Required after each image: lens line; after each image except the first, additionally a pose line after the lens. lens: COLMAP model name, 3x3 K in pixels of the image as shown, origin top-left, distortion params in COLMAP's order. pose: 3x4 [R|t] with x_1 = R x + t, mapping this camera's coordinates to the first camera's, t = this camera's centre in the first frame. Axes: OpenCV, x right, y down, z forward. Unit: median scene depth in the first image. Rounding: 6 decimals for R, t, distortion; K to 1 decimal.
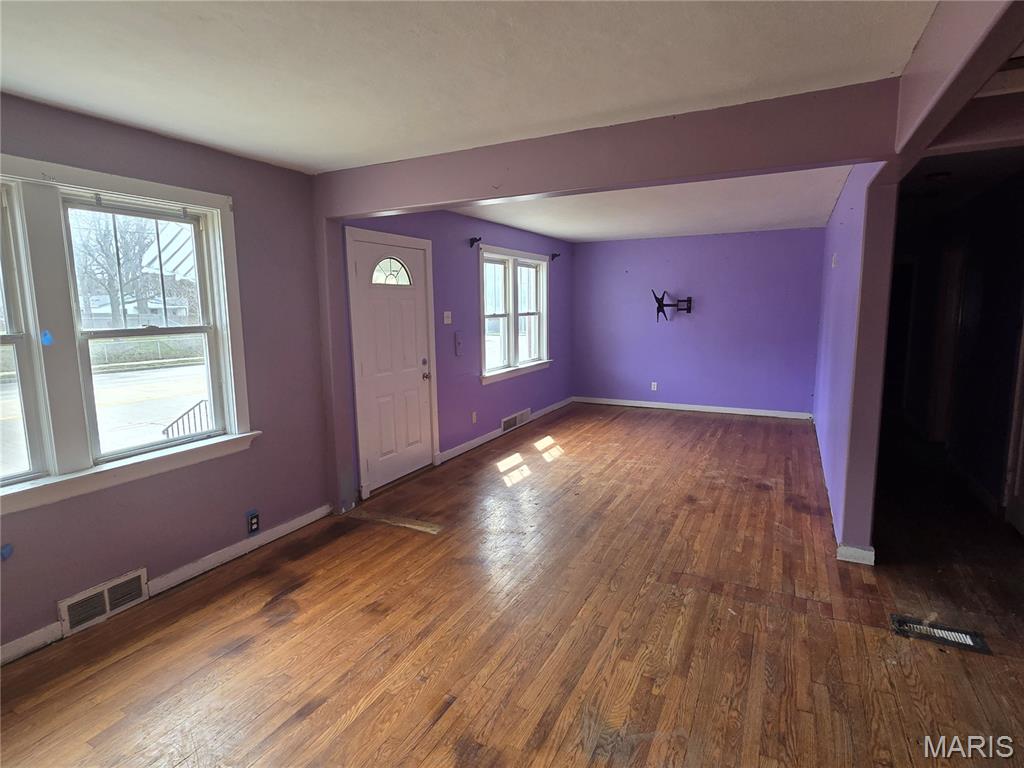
lens RADIAL K [[539.2, 0, 517.6], [0, 539.2, 382.3], [0, 0, 1]] dist [0.012881, -0.001979]
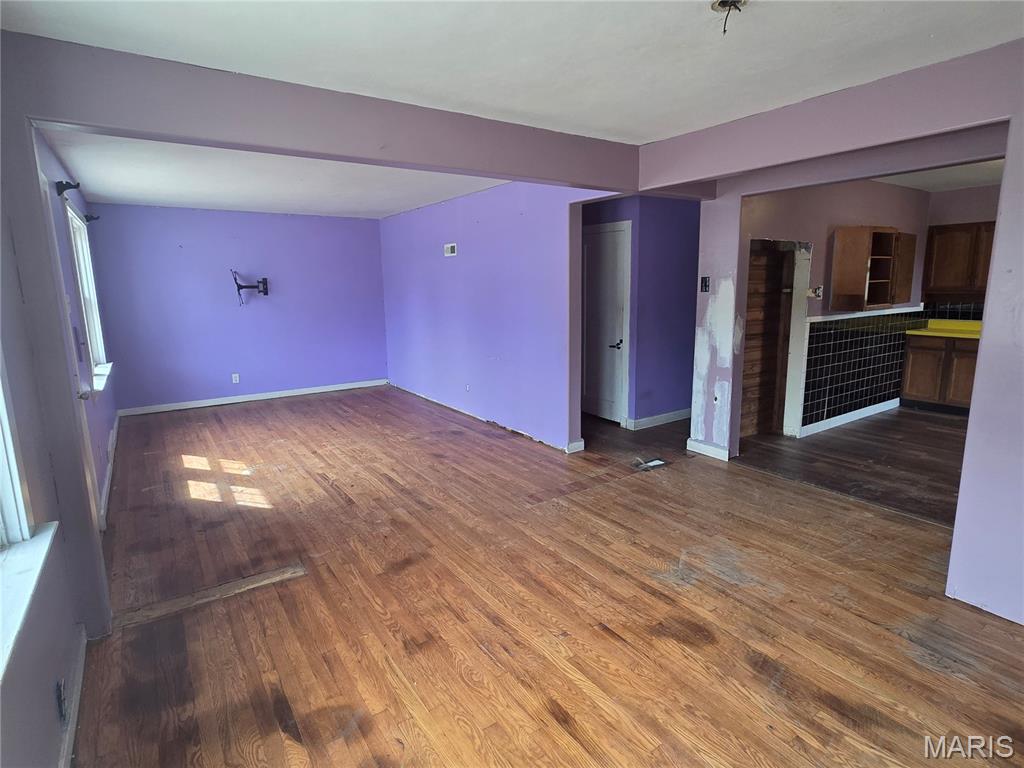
lens RADIAL K [[539.2, 0, 518.3], [0, 539.2, 385.6], [0, 0, 1]] dist [0.012881, -0.001979]
pose [[0.480199, -0.158774, 0.862670, -0.596558], [0.132210, 0.985347, 0.107759, -0.031261], [-0.867139, 0.062308, 0.494154, 0.300680]]
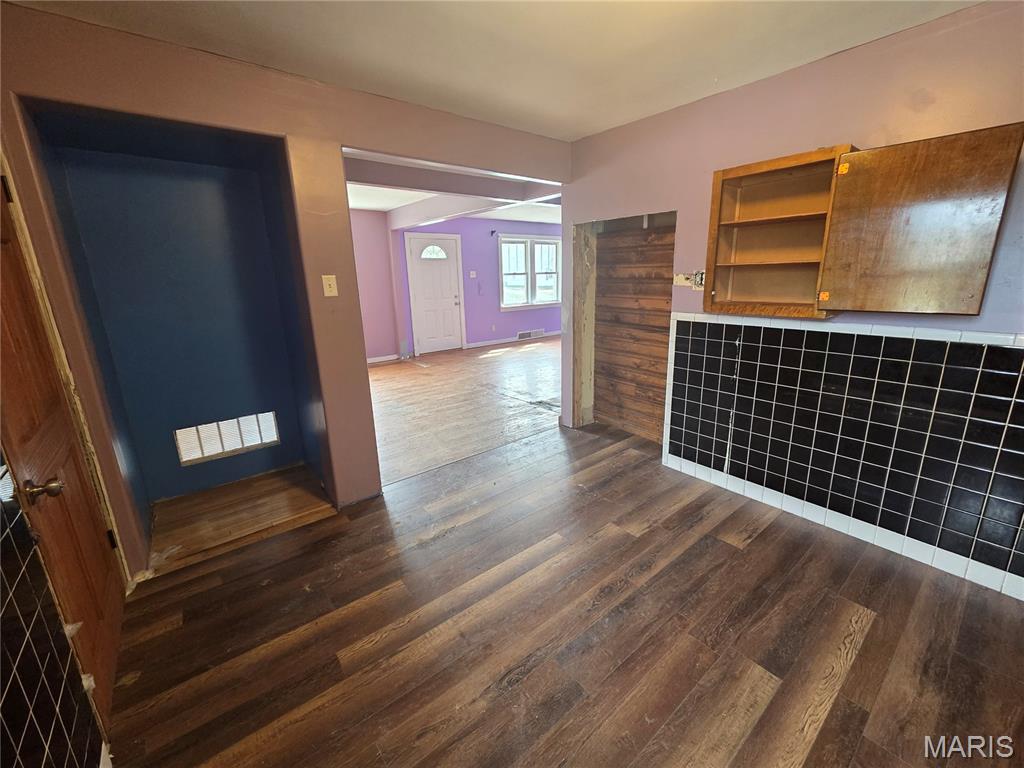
lens RADIAL K [[413.3, 0, 512.9], [0, 413.3, 380.0], [0, 0, 1]] dist [0.003705, 0.000137]
pose [[0.908679, 0.101777, -0.404899, 0.868711], [-0.052034, 0.989877, 0.132045, 0.071933], [0.414240, -0.098918, 0.904777, -0.447816]]
